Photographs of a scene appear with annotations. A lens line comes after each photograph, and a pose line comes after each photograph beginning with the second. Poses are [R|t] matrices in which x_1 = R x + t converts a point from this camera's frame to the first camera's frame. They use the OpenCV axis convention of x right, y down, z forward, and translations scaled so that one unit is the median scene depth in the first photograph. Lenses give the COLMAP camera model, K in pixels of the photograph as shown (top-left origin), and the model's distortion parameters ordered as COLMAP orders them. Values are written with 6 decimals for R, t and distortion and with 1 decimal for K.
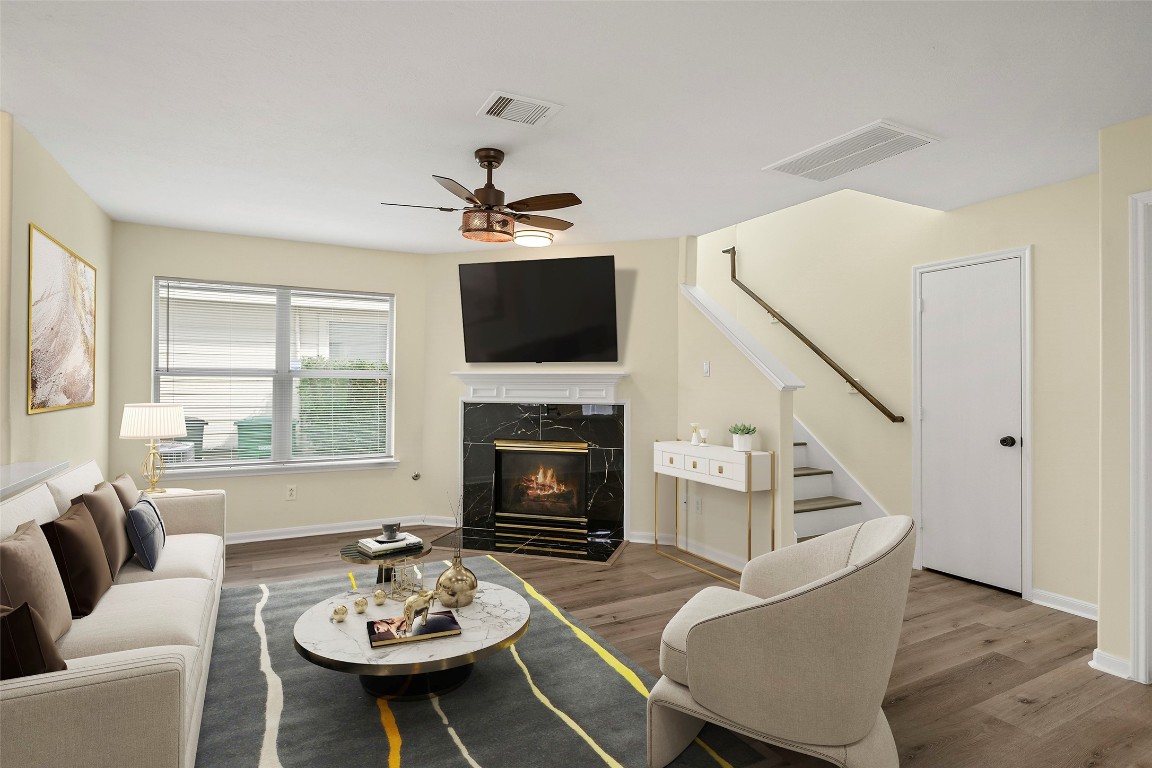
lens RADIAL K [[574.8, 0, 576.0], [0, 574.8, 384.0], [0, 0, 1]] dist [-0.001076, -0.000358]
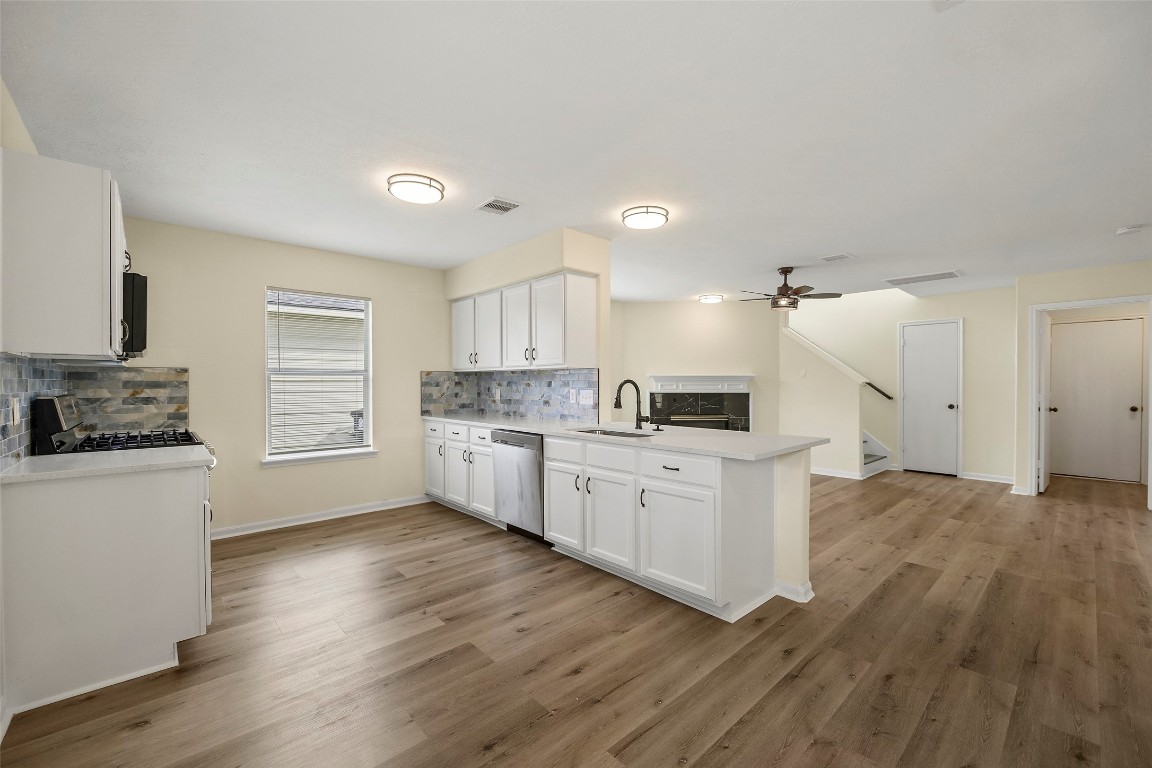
lens RADIAL K [[471.9, 0, 576.0], [0, 471.9, 384.0], [0, 0, 1]] dist [0.000230, -0.000007]
pose [[0.966569, -0.005315, 0.256350, -0.983141], [0.005100, 0.999986, 0.001504, 0.004356], [-0.256354, -0.000146, 0.966583, -0.333139]]
